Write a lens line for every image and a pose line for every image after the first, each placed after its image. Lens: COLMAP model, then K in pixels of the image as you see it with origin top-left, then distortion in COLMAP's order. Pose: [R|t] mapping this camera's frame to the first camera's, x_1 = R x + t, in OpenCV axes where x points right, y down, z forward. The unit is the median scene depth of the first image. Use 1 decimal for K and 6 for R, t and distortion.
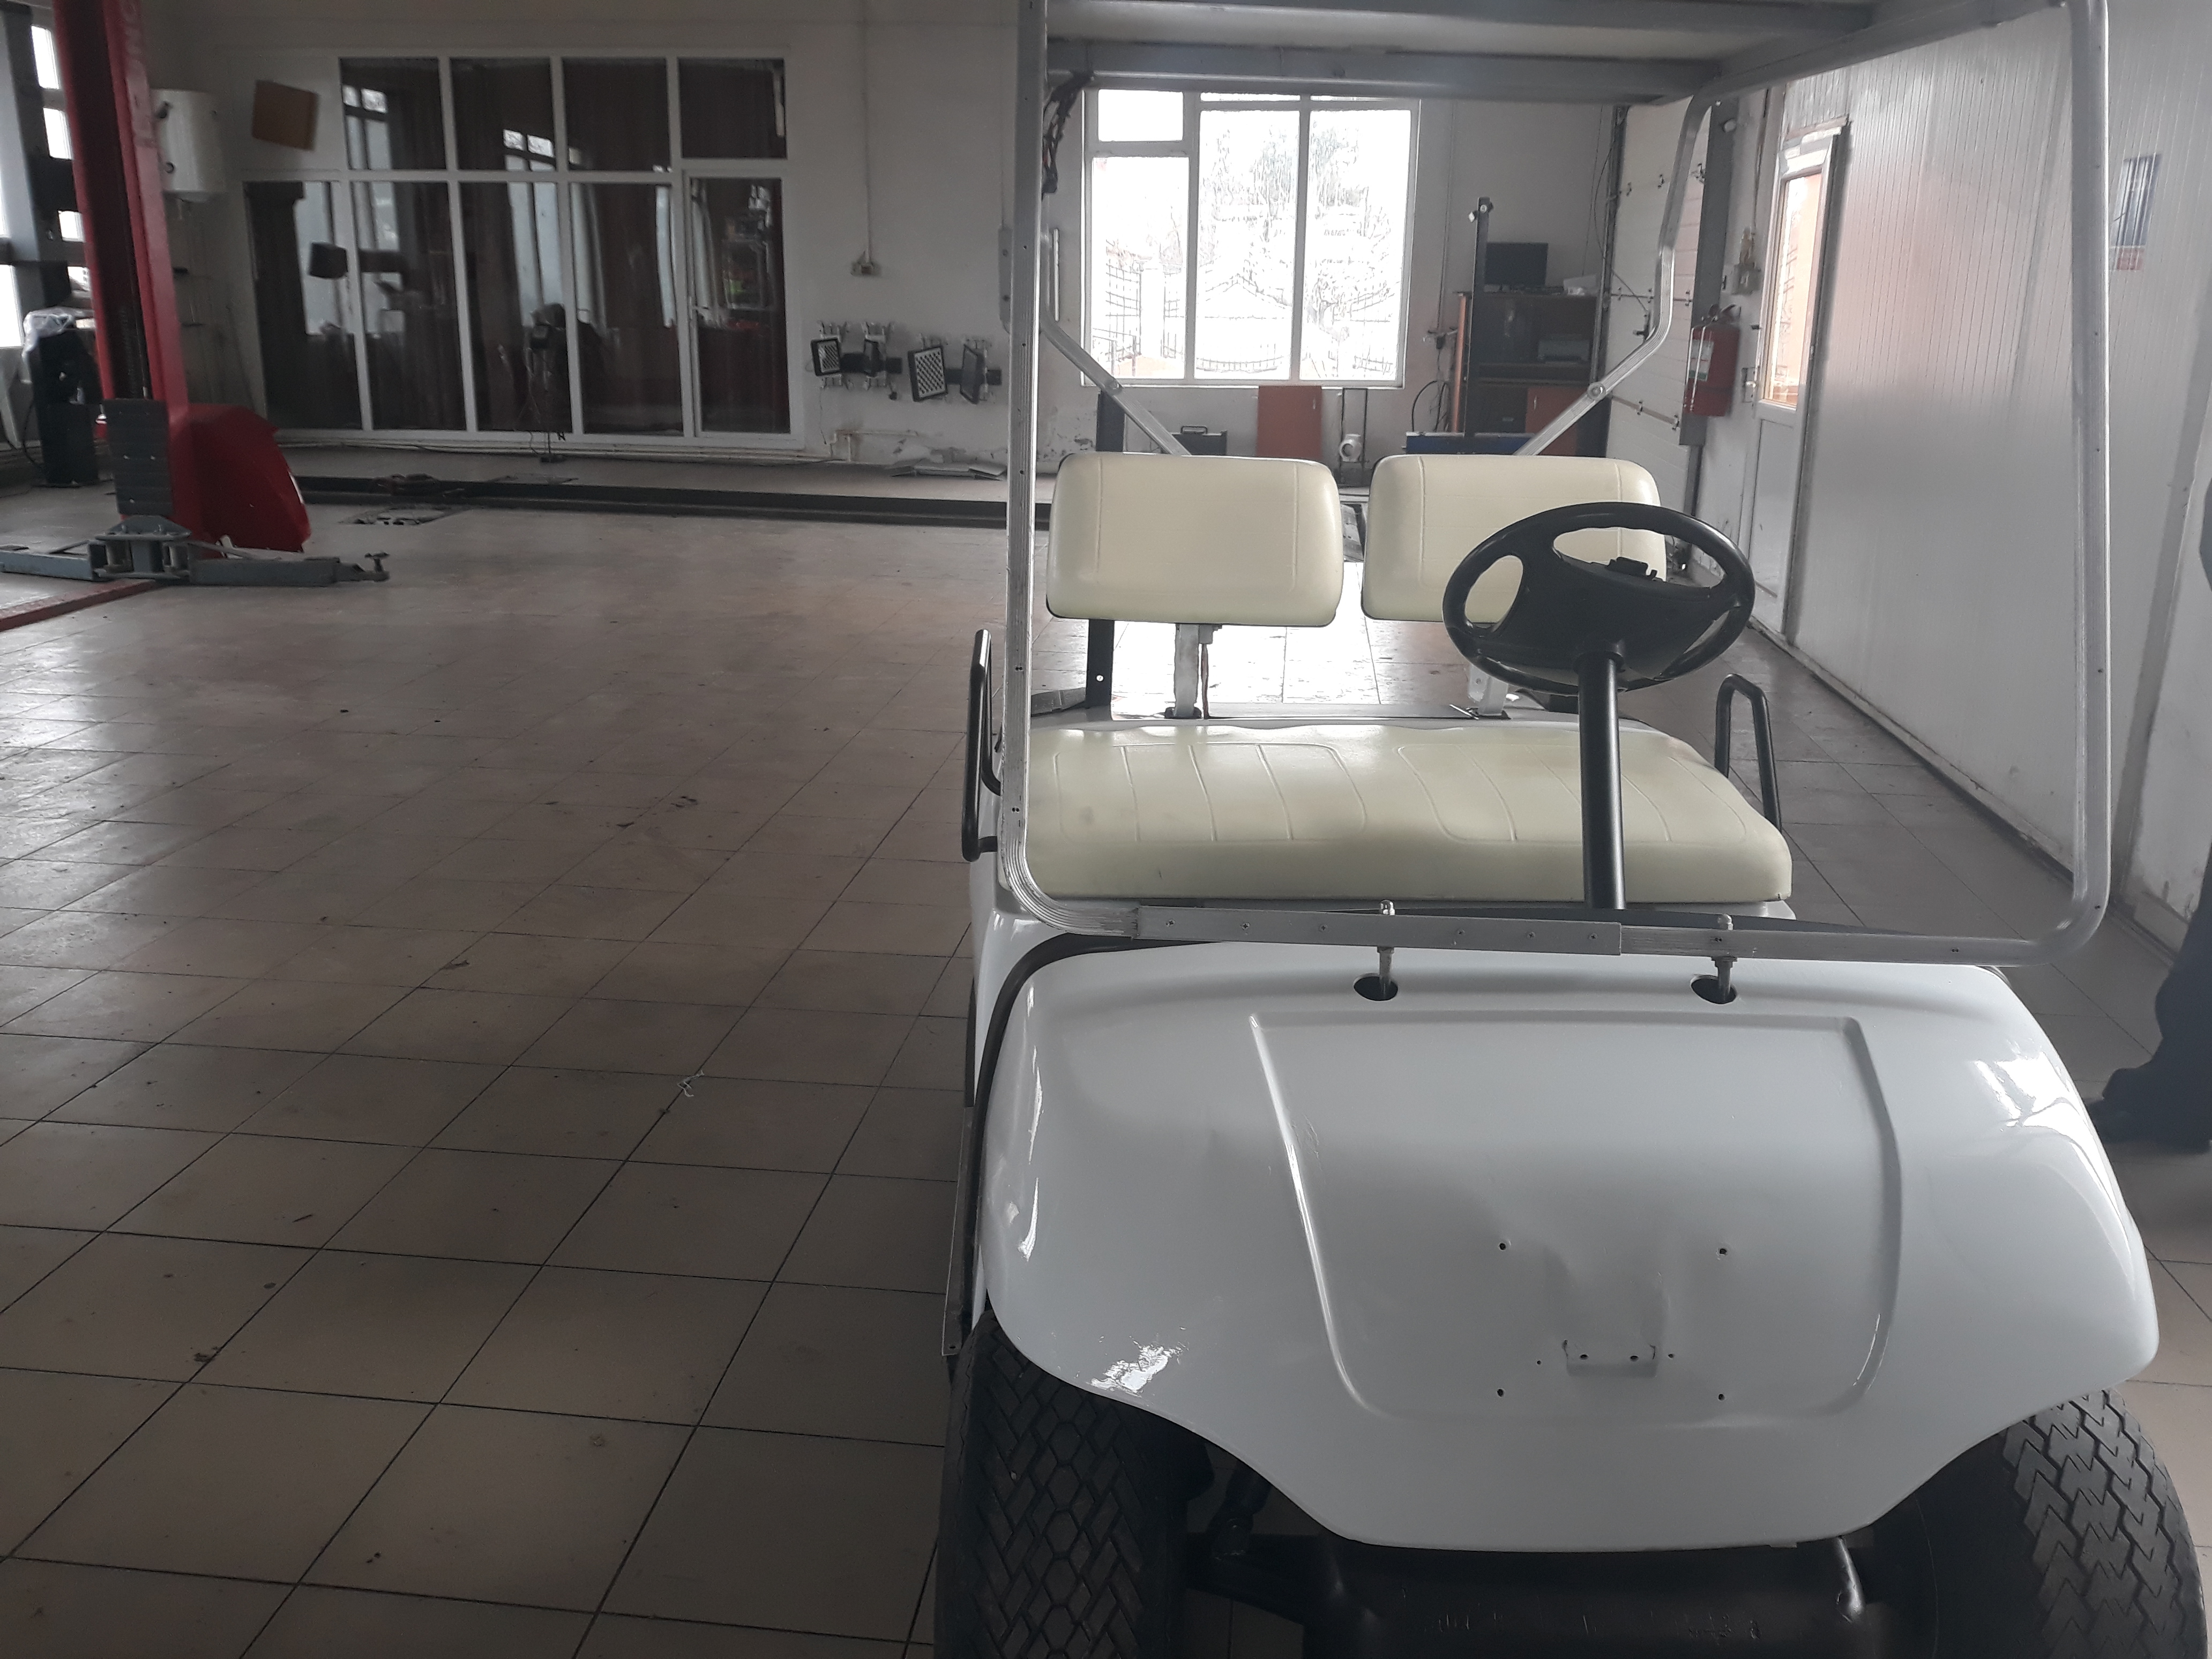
lens RADIAL K [[1855.3, 0, 1106.0], [0, 1855.3, 829.5], [0, 0, 1]] dist [-0.005465, -0.002589]
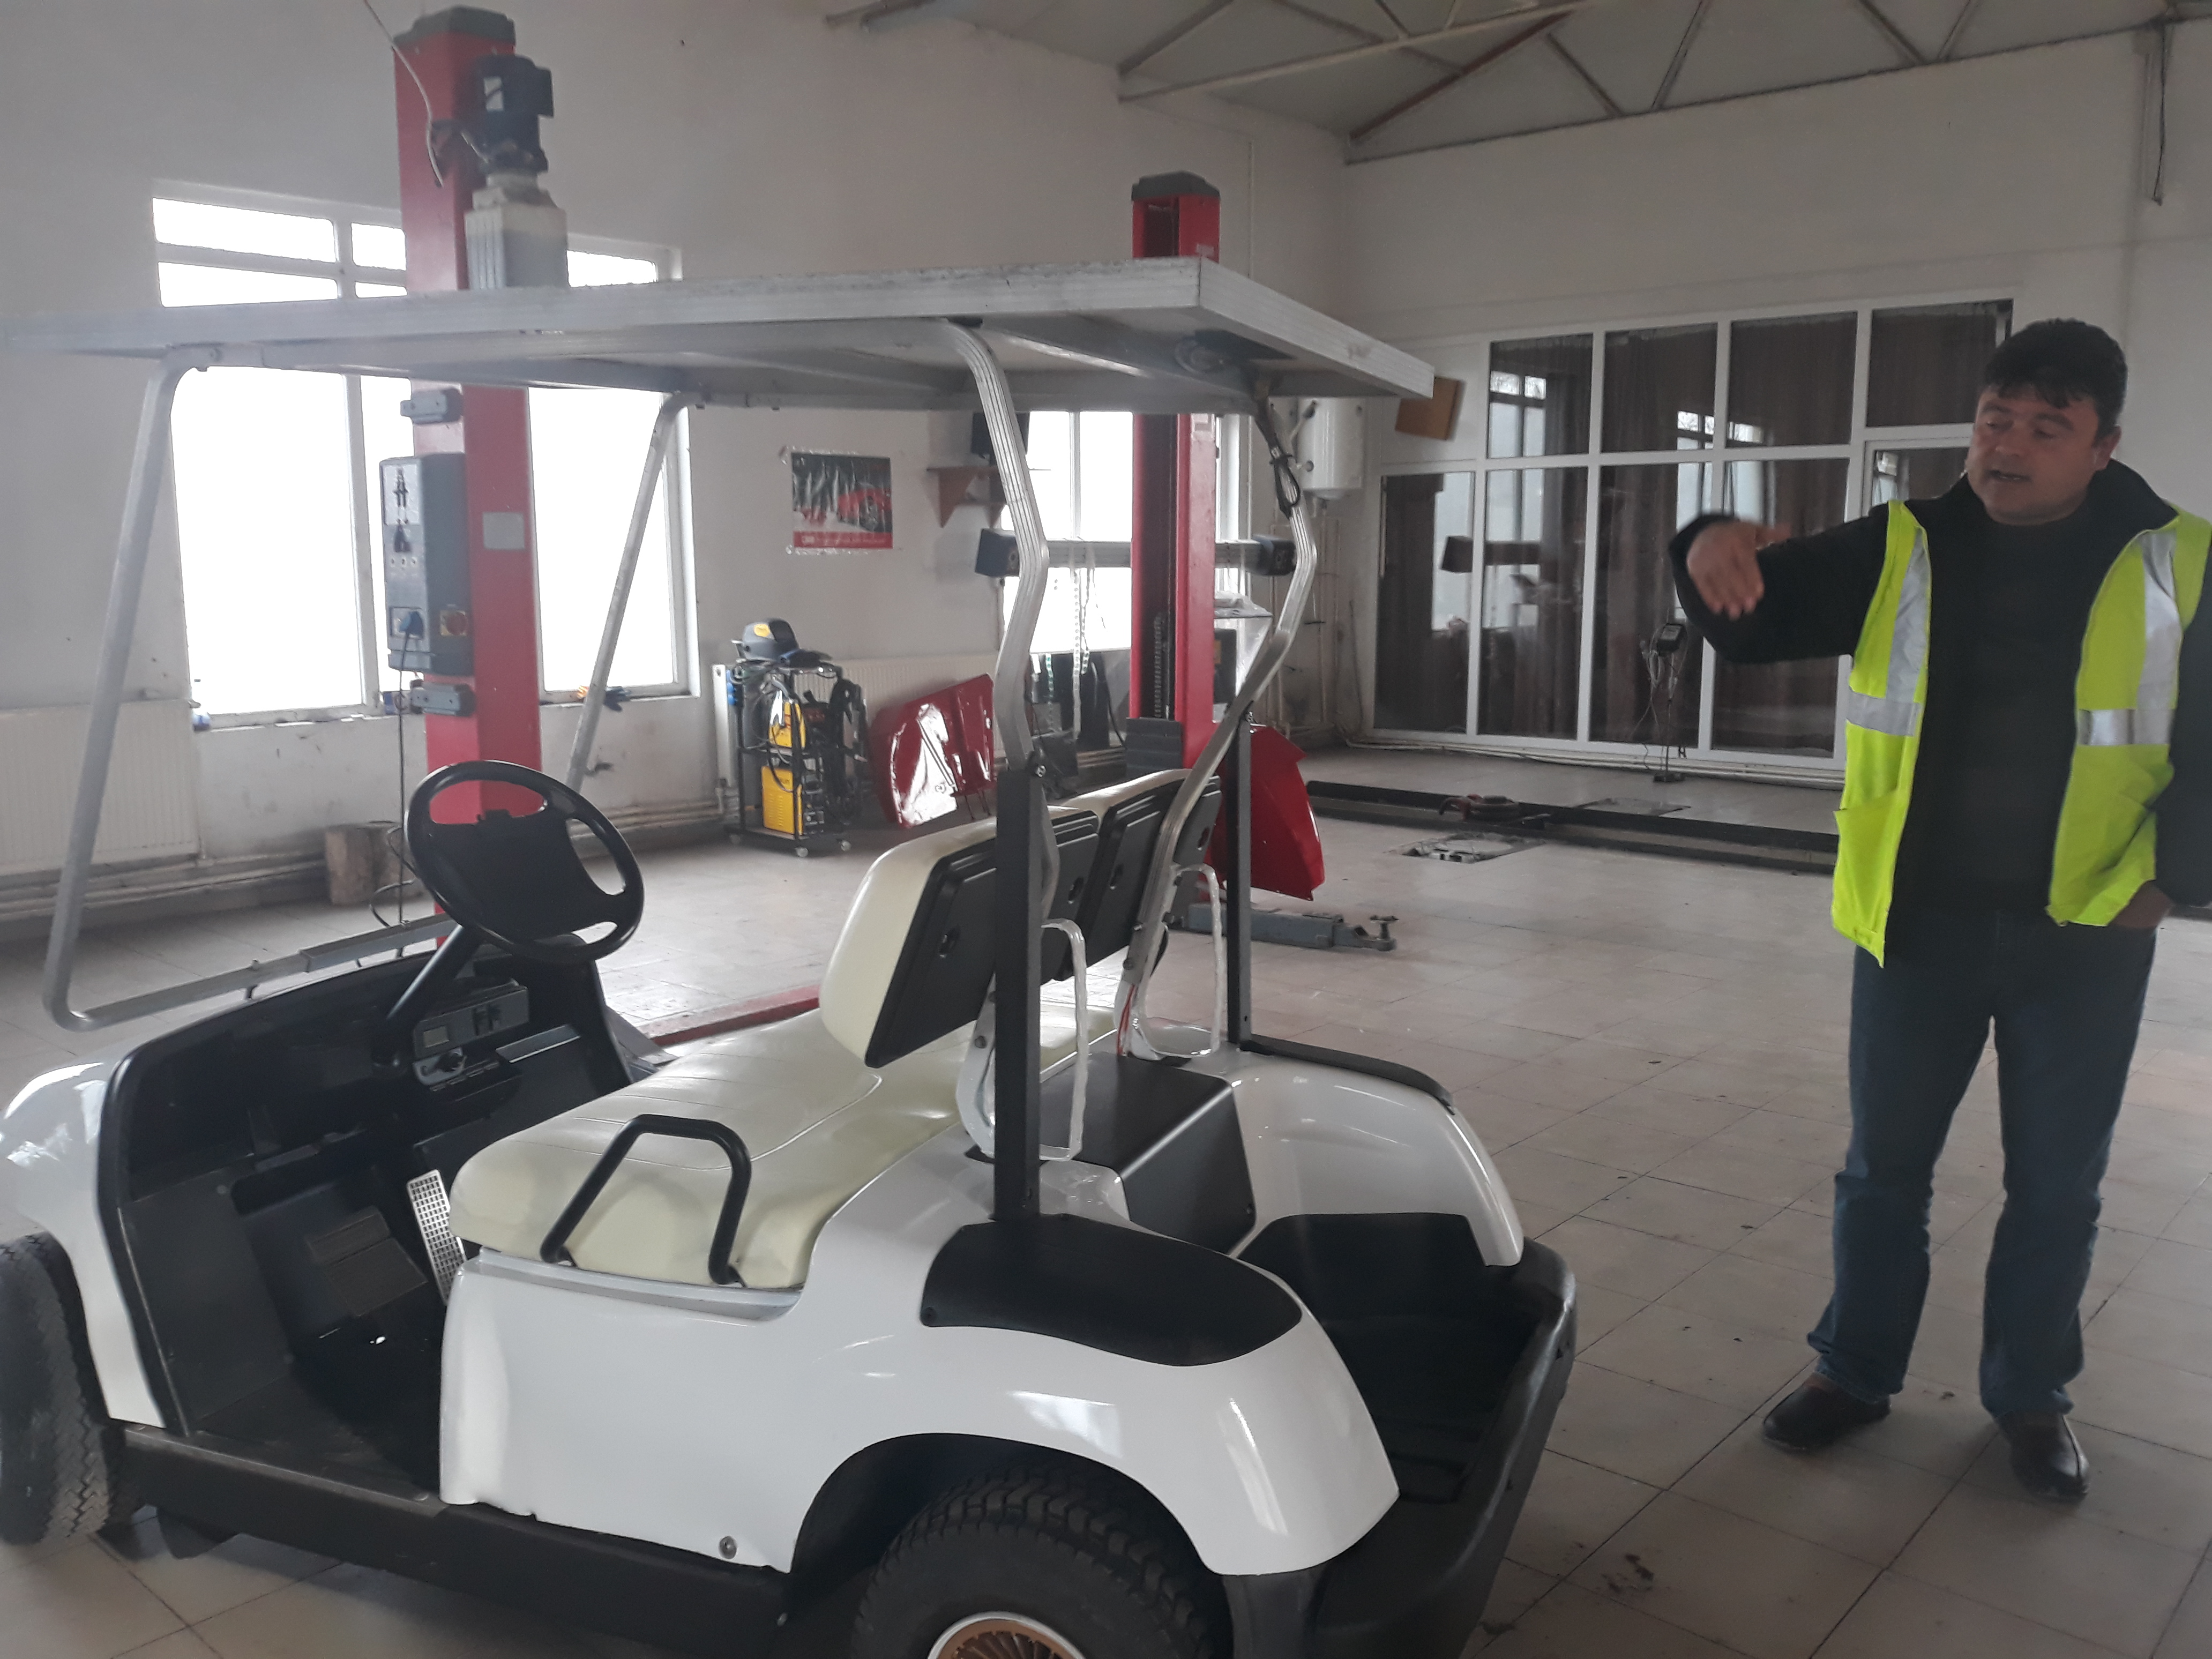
lens RADIAL K [[1781.3, 0, 1106.0], [0, 1781.3, 829.5], [0, 0, 1]] dist [-0.040799, -0.000841]
pose [[0.803235, 0.070816, -0.591438, -0.024511], [-0.148999, 0.985230, -0.084390, -0.069954], [0.576727, 0.155909, 0.801922, 0.206891]]
